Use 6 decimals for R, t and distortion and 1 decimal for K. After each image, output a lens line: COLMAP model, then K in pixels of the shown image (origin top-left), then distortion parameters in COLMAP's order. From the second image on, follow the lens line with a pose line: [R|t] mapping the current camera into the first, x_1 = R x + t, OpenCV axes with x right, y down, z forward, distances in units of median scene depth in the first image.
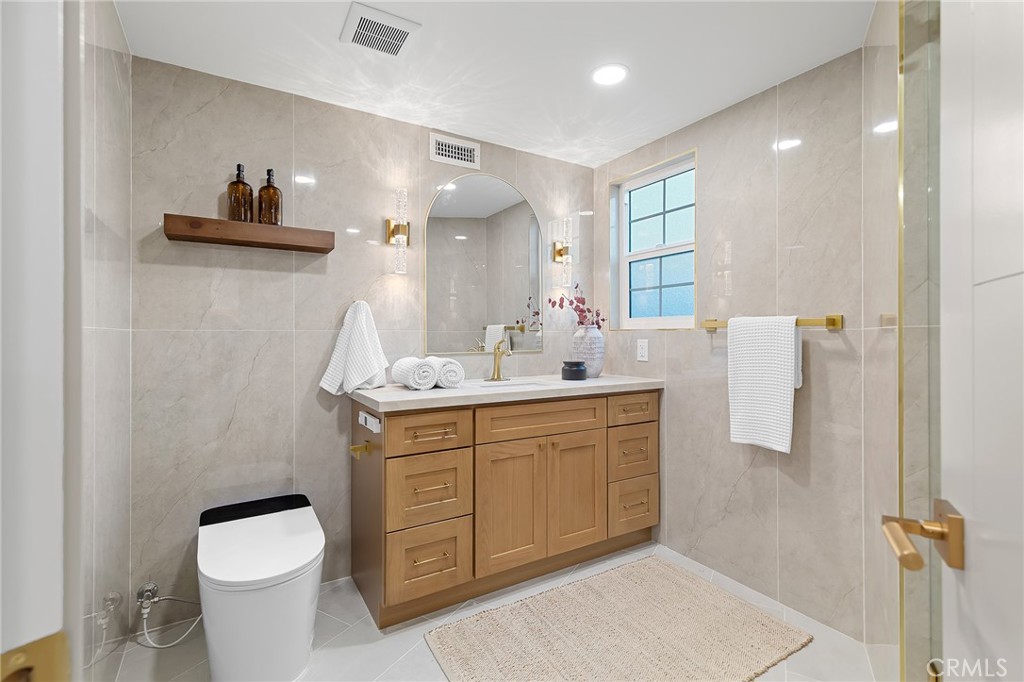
lens RADIAL K [[460.2, 0, 509.4], [0, 460.2, 339.7], [0, 0, 1]] dist [0.003199, 0.000148]
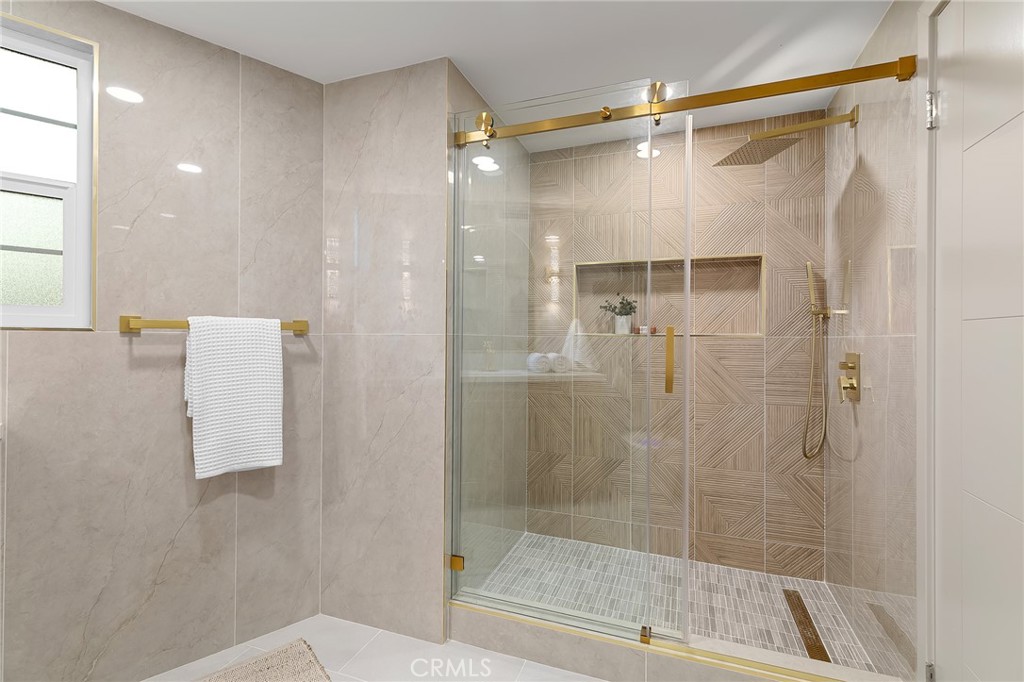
lens RADIAL K [[460.2, 0, 509.4], [0, 460.2, 339.7], [0, 0, 1]] dist [0.003199, 0.000148]
pose [[-0.159393, -0.001844, 0.987213, -0.366117], [0.007065, 0.999971, 0.003008, -0.008280], [-0.987190, 0.007454, -0.159376, 0.637383]]
